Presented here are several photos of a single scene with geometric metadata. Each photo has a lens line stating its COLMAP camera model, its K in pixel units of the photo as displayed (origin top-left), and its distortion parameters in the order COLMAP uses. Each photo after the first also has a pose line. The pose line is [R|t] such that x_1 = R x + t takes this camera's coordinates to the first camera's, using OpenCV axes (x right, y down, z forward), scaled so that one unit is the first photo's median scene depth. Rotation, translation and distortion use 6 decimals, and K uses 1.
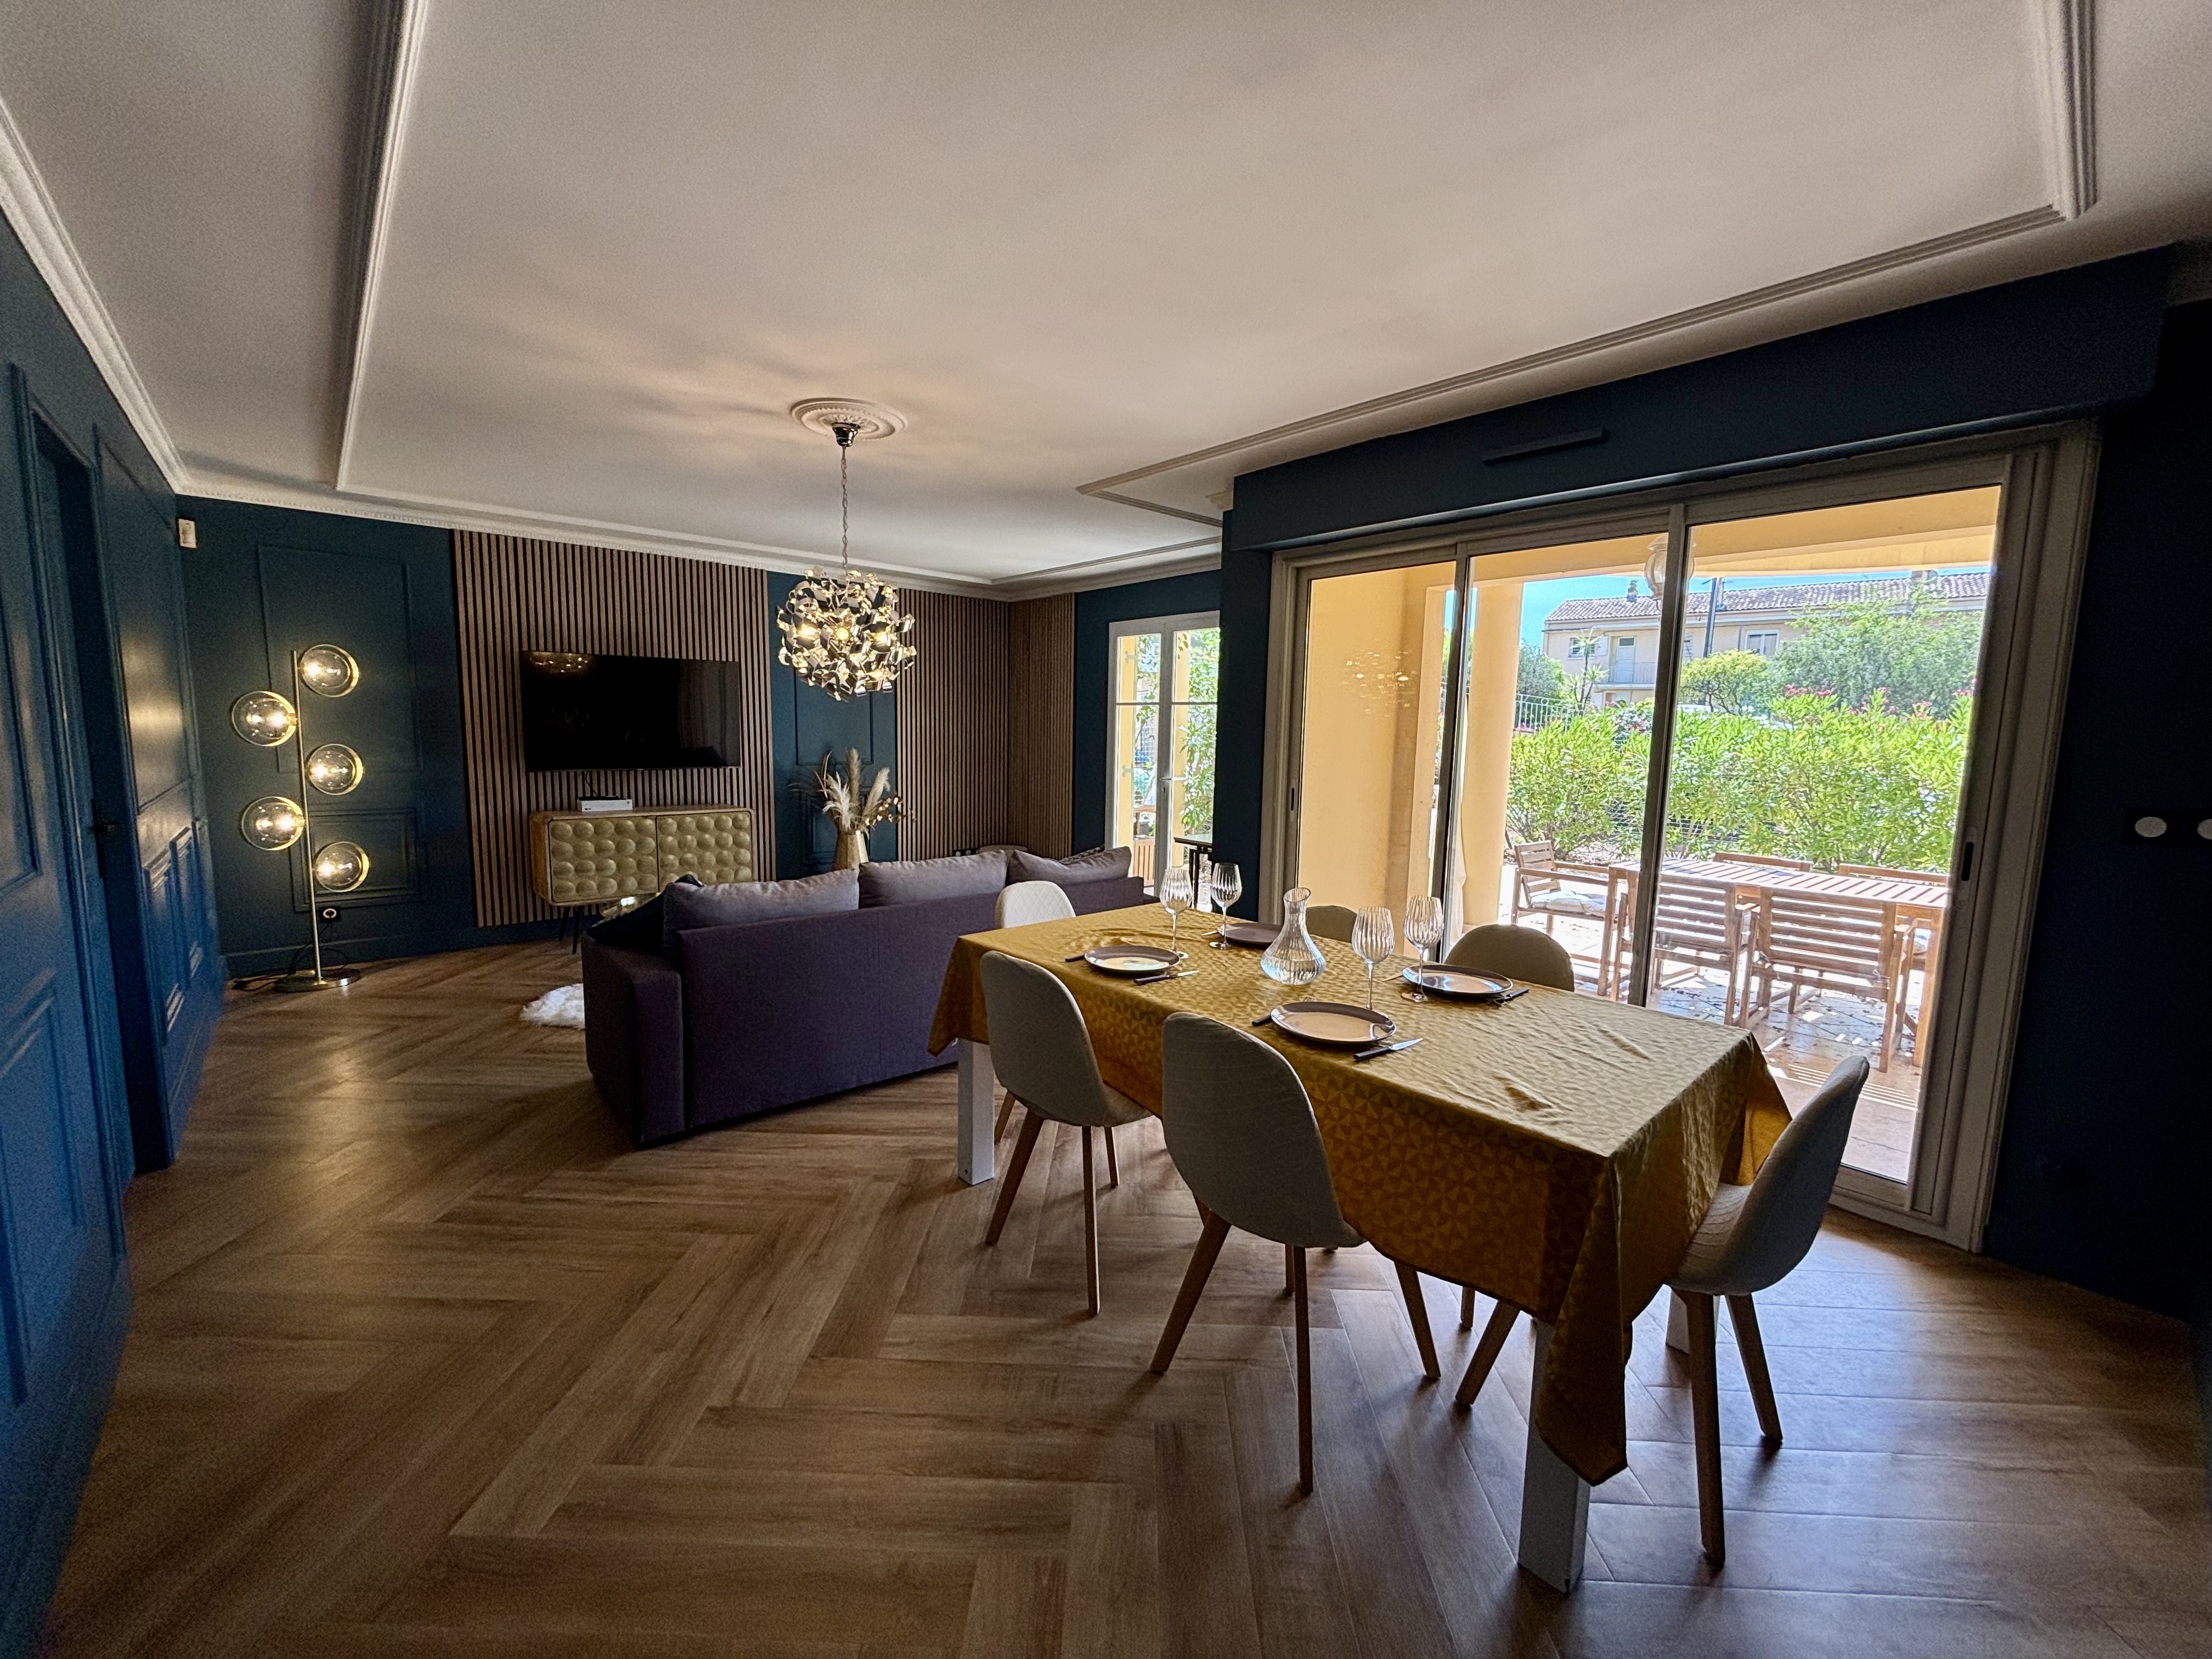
lens RADIAL K [[893.7, 0, 1110.7], [0, 893.7, 830.8], [0, 0, 1]] dist [-0.000254, 0.002249]
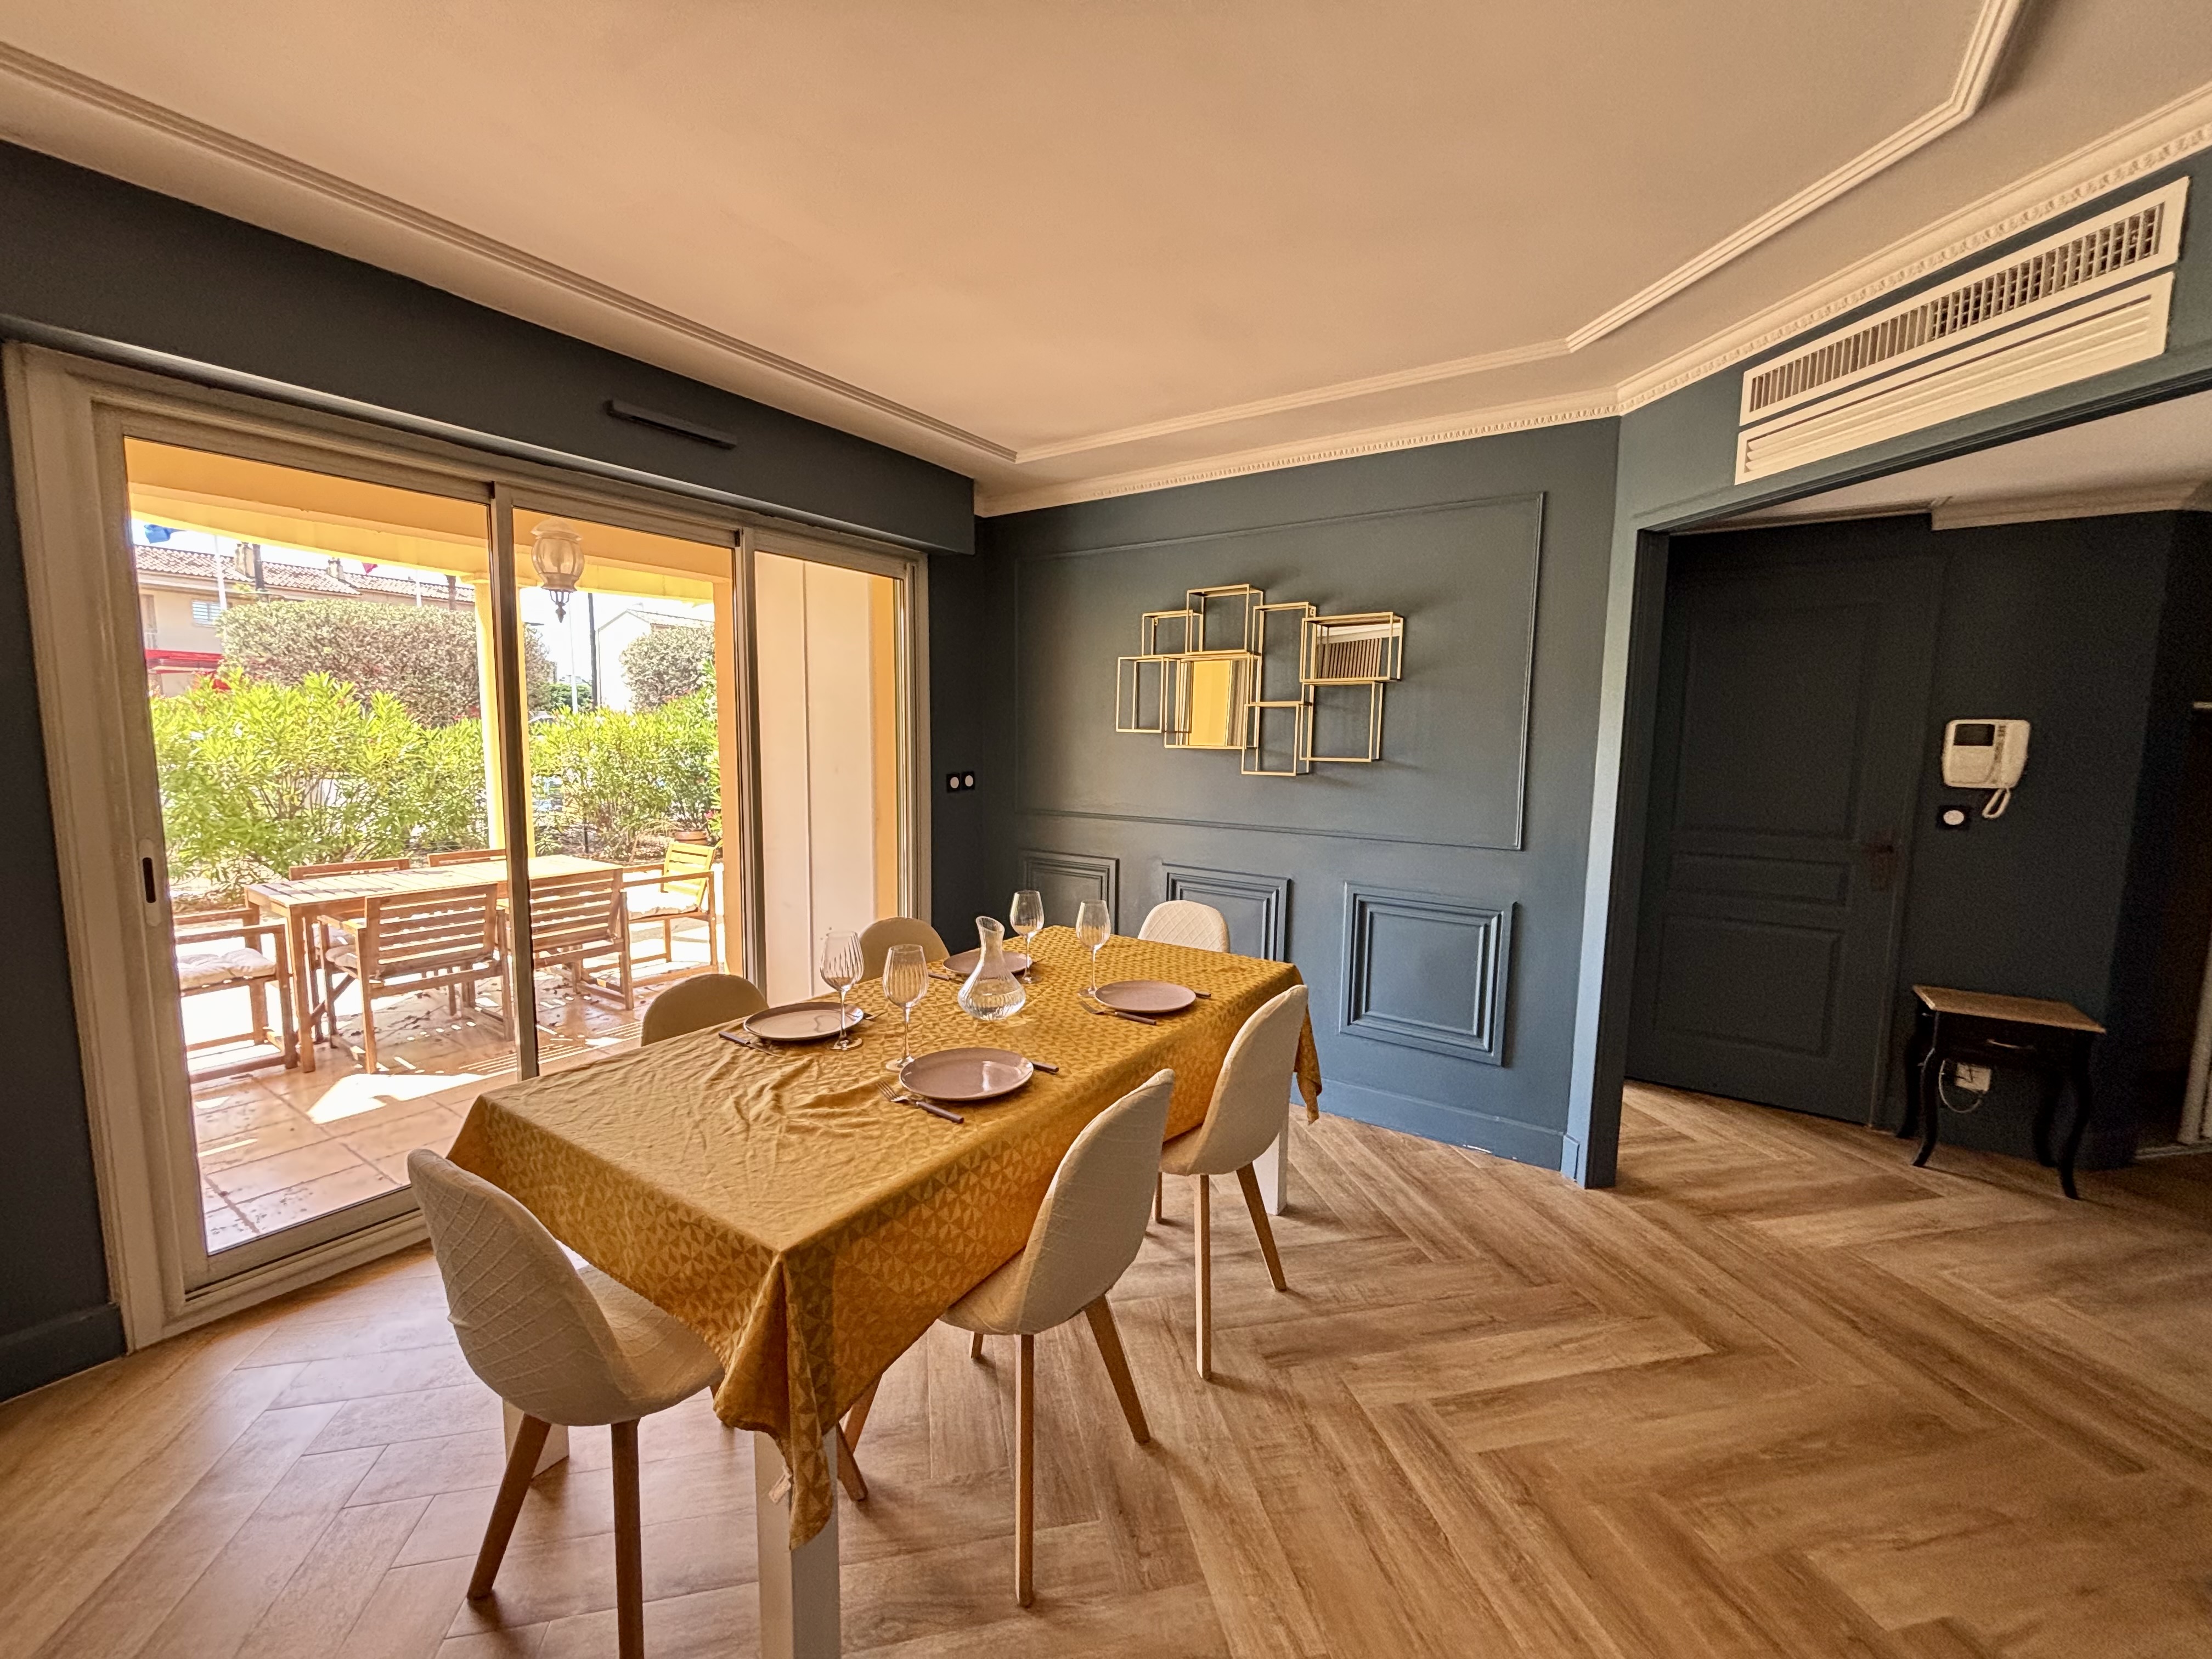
lens RADIAL K [[888.4, 0, 1111.0], [0, 888.4, 832.3], [0, 0, 1]] dist [0.013125, -0.003904]
pose [[-0.242337, -0.133794, 0.960923, -0.373098], [0.094279, 0.982510, 0.160576, -0.086371], [-0.965600, 0.129509, -0.225484, 0.564364]]
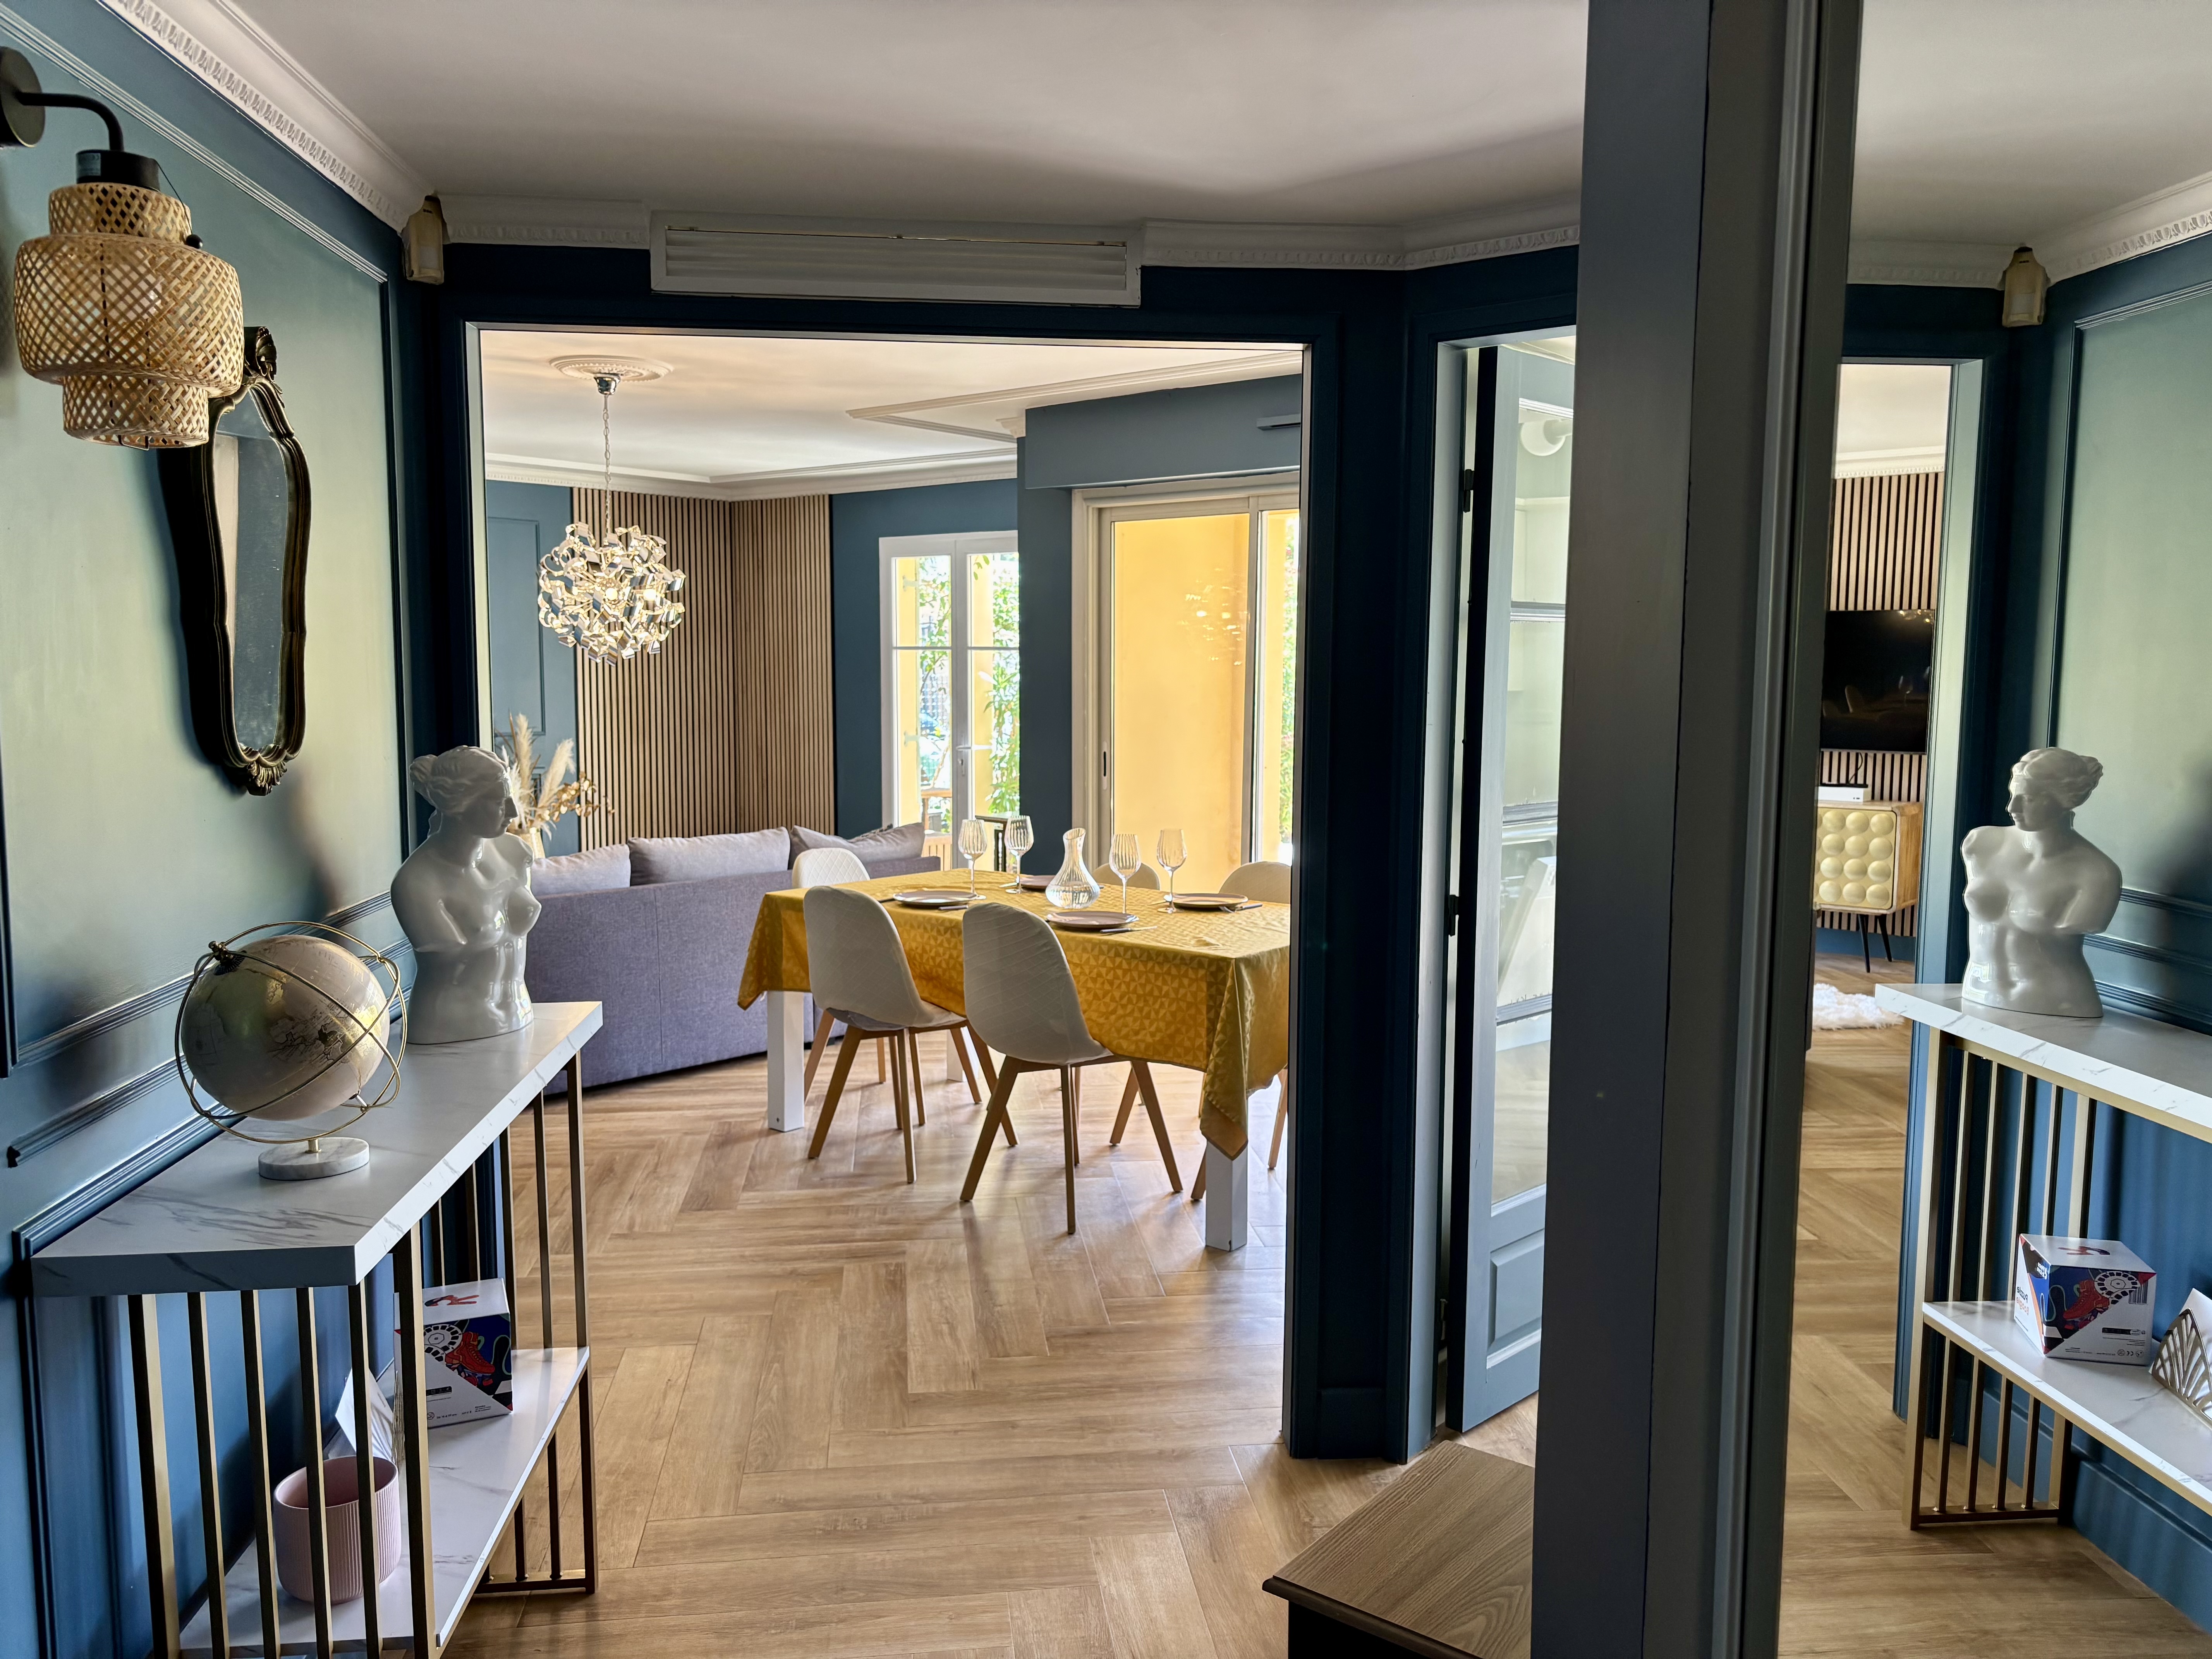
lens RADIAL K [[1666.3, 0, 1169.7], [0, 1666.3, 859.2], [0, 0, 1]] dist [0.059302, -0.000878]
pose [[0.983388, -0.031679, 0.178731, -0.032385], [0.031390, 0.999497, 0.004447, 0.052051], [-0.178782, 0.001238, 0.983888, -0.624843]]
